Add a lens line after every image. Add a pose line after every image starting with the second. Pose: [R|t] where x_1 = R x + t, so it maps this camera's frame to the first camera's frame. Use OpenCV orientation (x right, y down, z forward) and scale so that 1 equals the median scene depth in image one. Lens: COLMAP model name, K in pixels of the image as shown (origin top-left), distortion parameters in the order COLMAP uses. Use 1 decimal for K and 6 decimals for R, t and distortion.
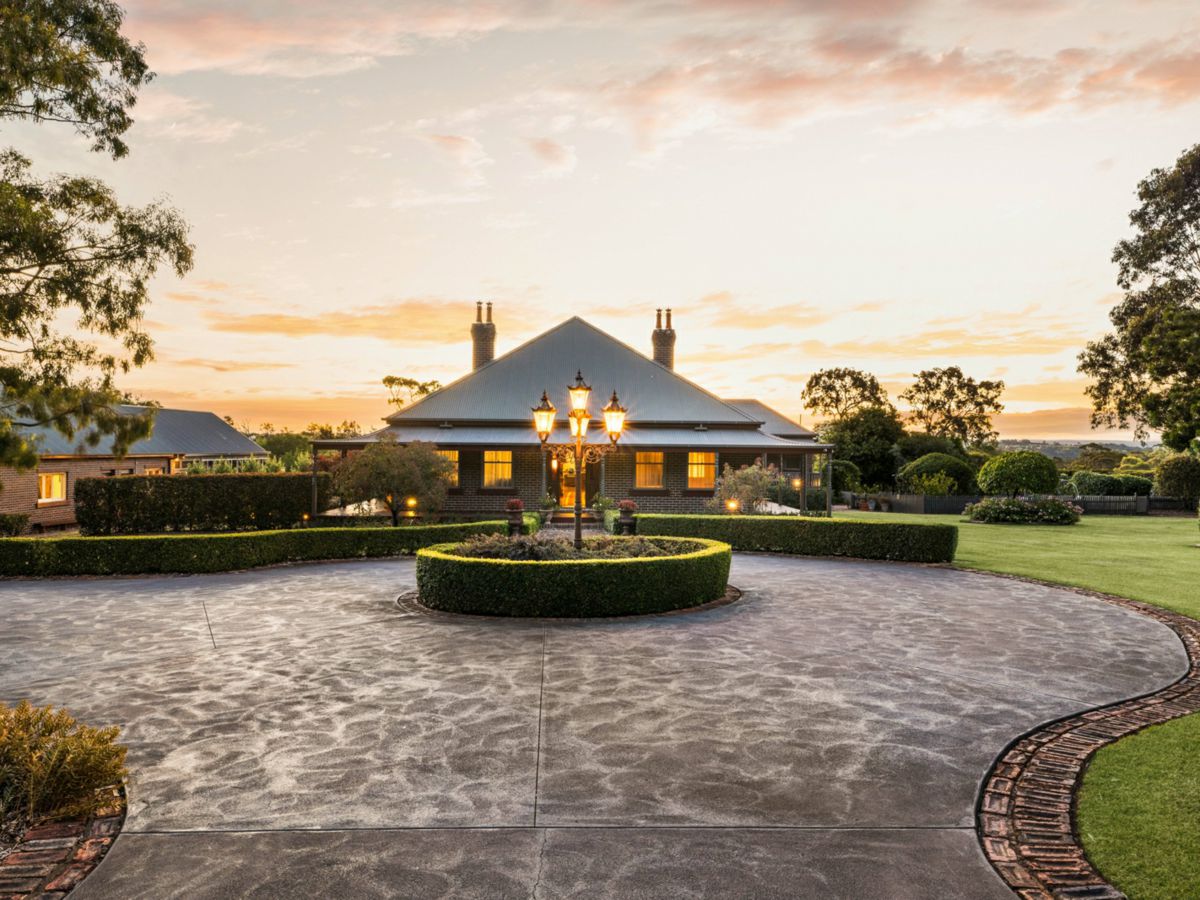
lens RADIAL K [[741.4, 0, 600.0], [0, 741.4, 450.0], [0, 0, 1]] dist [0.000190, -0.000002]
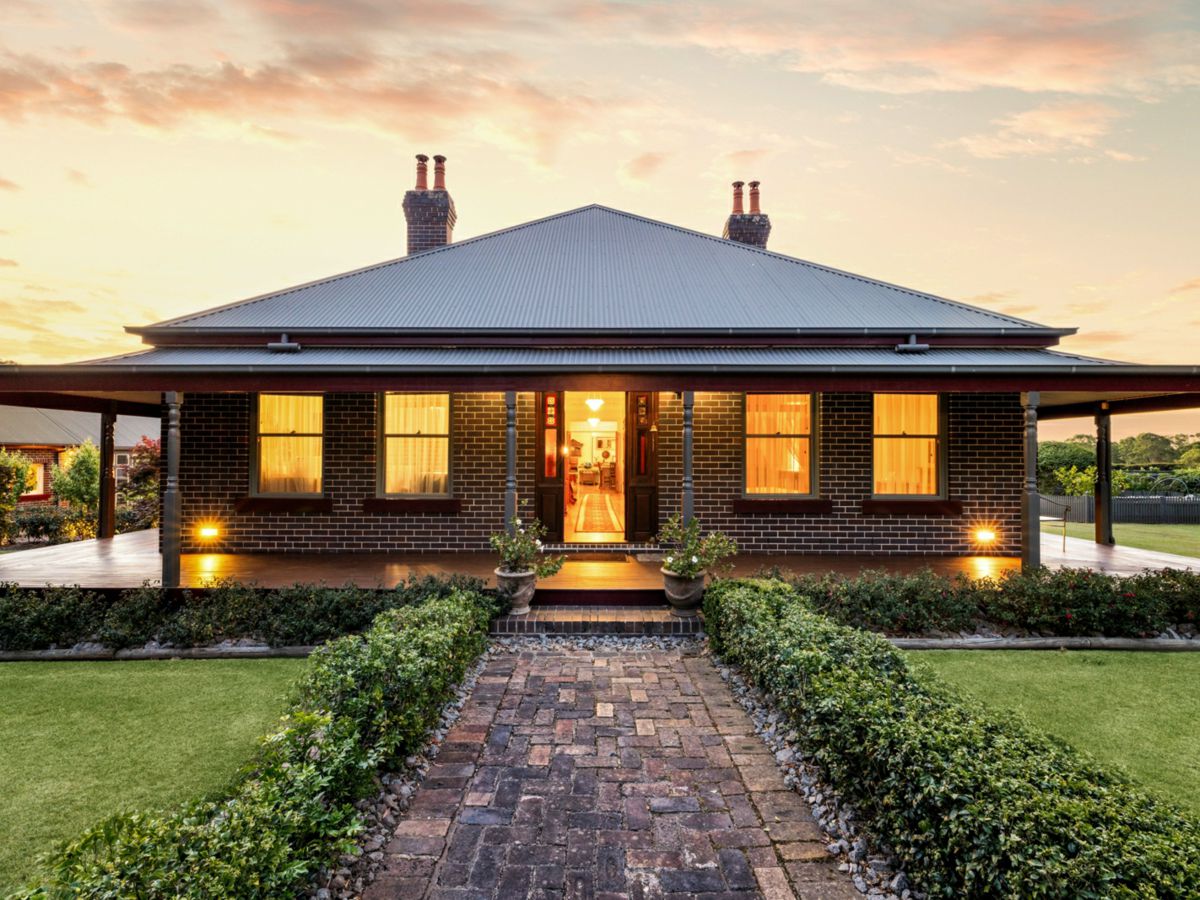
lens RADIAL K [[806.3, 0, 600.0], [0, 806.3, 450.0], [0, 0, 1]] dist [-0.000316, -0.000127]
pose [[0.999720, -0.006185, -0.022834, -0.017749], [0.006342, 0.999957, 0.006817, 0.016908], [0.022791, -0.006960, 0.999716, 0.408700]]
